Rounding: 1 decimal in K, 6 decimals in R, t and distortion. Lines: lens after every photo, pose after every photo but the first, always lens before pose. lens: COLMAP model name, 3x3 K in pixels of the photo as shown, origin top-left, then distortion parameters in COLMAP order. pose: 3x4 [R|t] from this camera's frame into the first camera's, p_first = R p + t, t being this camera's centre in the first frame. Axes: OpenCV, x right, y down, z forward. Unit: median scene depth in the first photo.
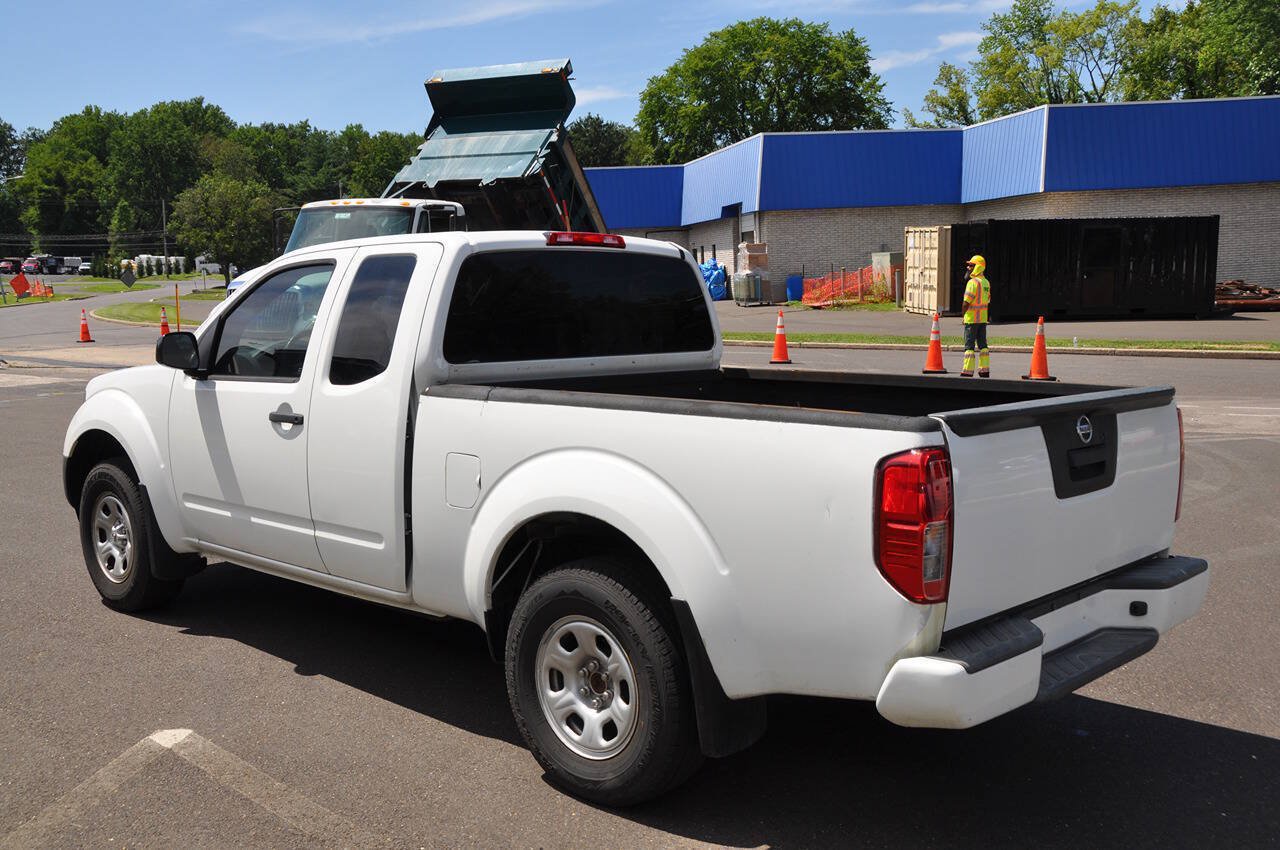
lens RADIAL K [[1241.0, 0, 649.9], [0, 1241.0, 450.2], [0, 0, 1]] dist [-0.032257, 0.000000]
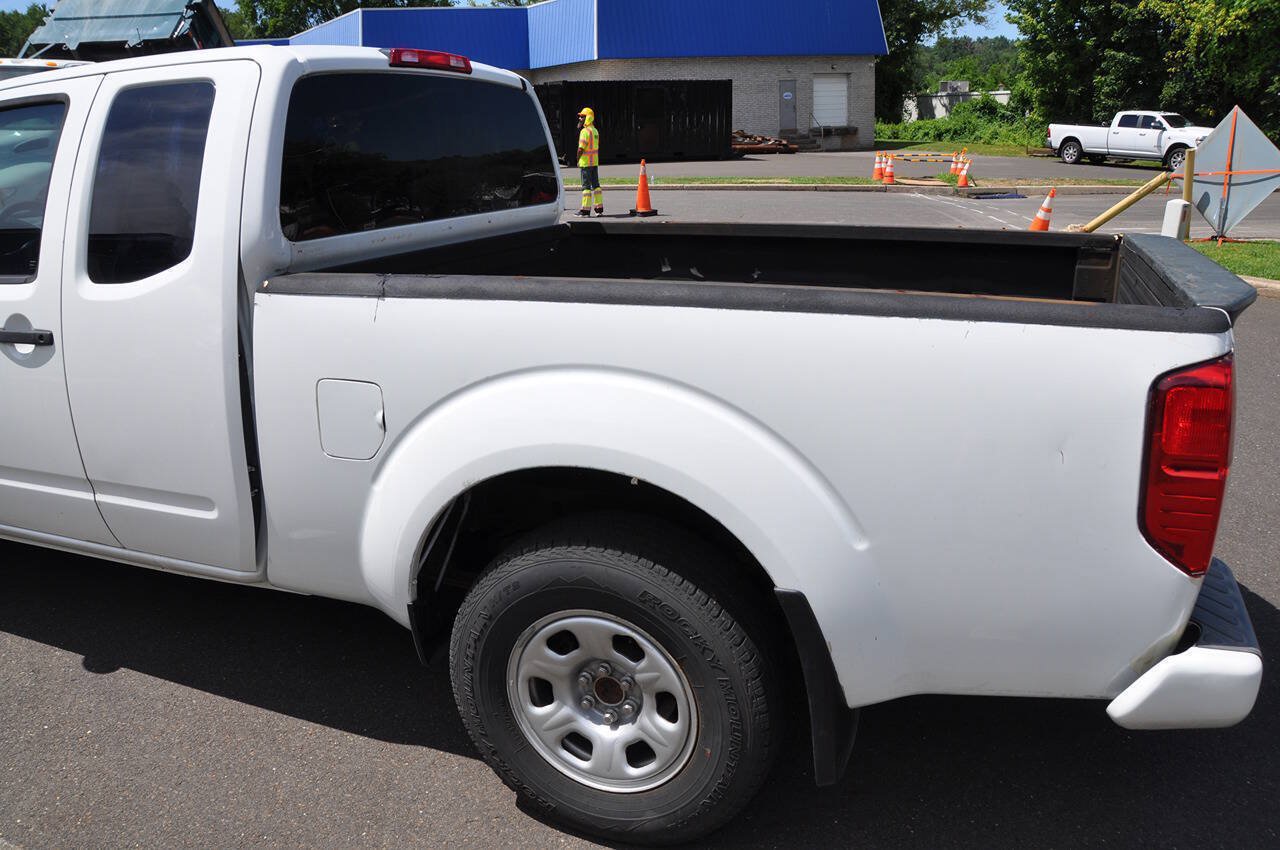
lens RADIAL K [[974.1, 0, 630.0], [0, 974.1, 437.8], [0, 0, 1]] dist [-0.151485, 0.096492]
pose [[0.934585, -0.117366, 0.335822, -0.173110], [0.058984, 0.982066, 0.179071, -0.046326], [-0.350816, -0.147549, 0.924747, 0.437635]]
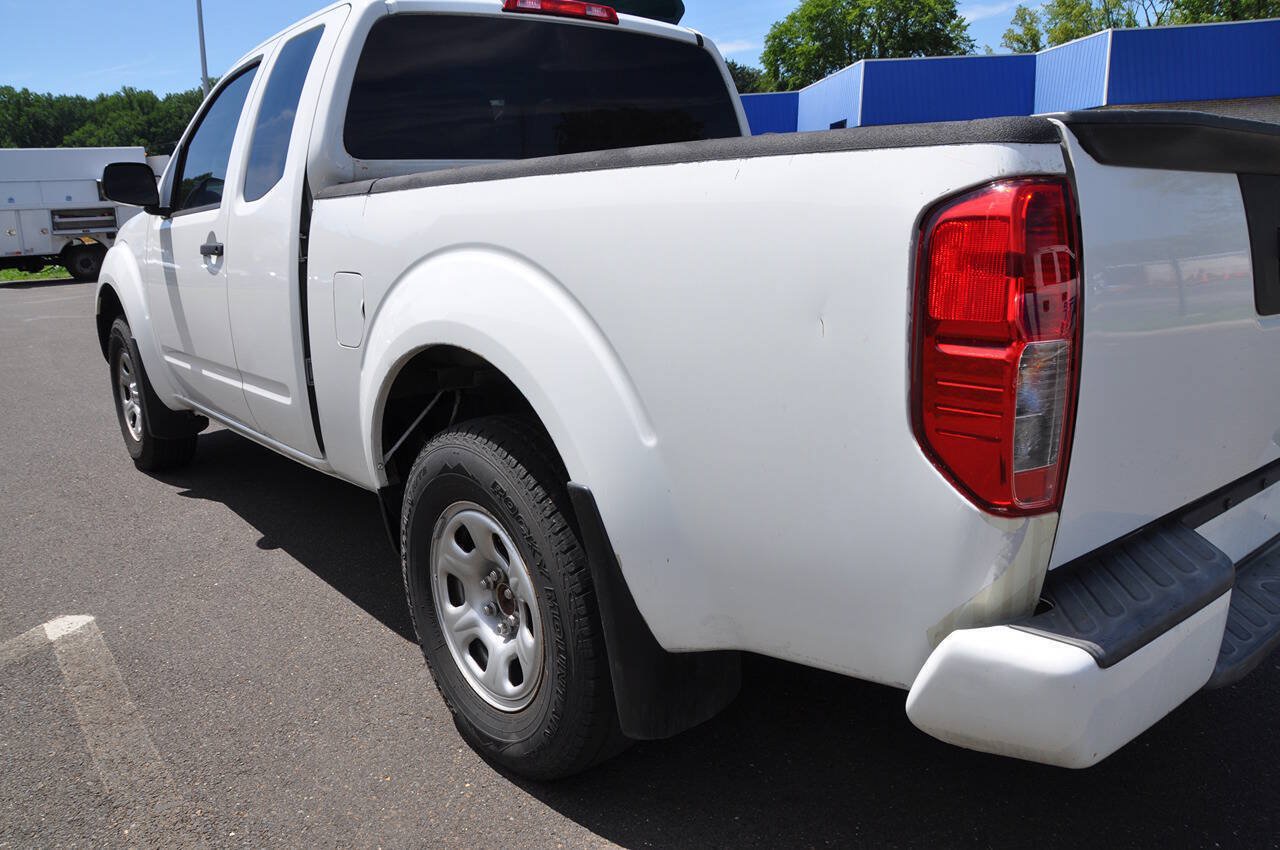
lens RADIAL K [[974.1, 0, 642.8], [0, 974.1, 441.0], [0, 0, 1]] dist [-0.151485, 0.096492]
pose [[0.990602, 0.007471, -0.136575, 0.090553], [0.007947, 0.993677, 0.111998, 0.036931], [0.136548, -0.112030, 0.984278, 0.431625]]
